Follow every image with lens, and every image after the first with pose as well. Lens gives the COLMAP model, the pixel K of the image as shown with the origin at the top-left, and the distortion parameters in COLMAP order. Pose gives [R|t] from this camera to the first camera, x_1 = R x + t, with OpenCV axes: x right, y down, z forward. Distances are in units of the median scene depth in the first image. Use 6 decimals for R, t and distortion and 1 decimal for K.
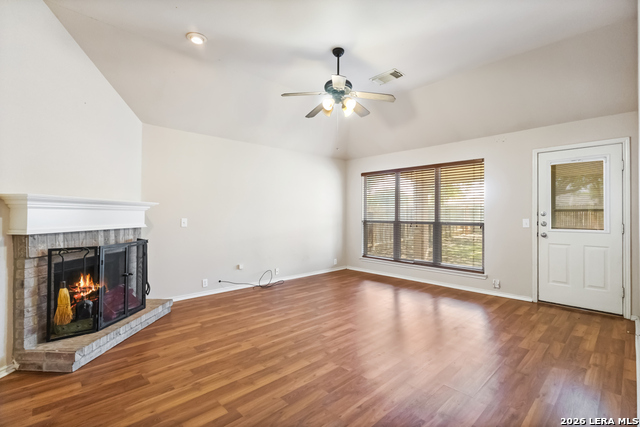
lens RADIAL K [[296.5, 0, 322.3], [0, 296.5, 214.1], [0, 0, 1]] dist [-0.000413, 0.000042]
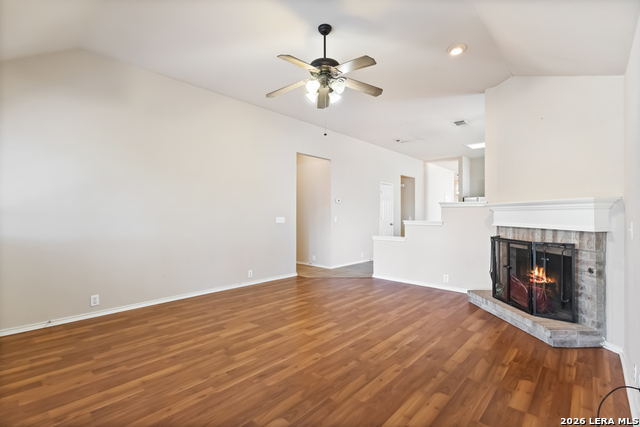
lens RADIAL K [[296.5, 0, 322.3], [0, 296.5, 214.1], [0, 0, 1]] dist [-0.000413, 0.000042]
pose [[-0.997742, -0.005218, -0.066959, 0.124117], [-0.004886, 0.999975, -0.005121, 0.009839], [0.066984, -0.004783, -0.997743, 1.972317]]
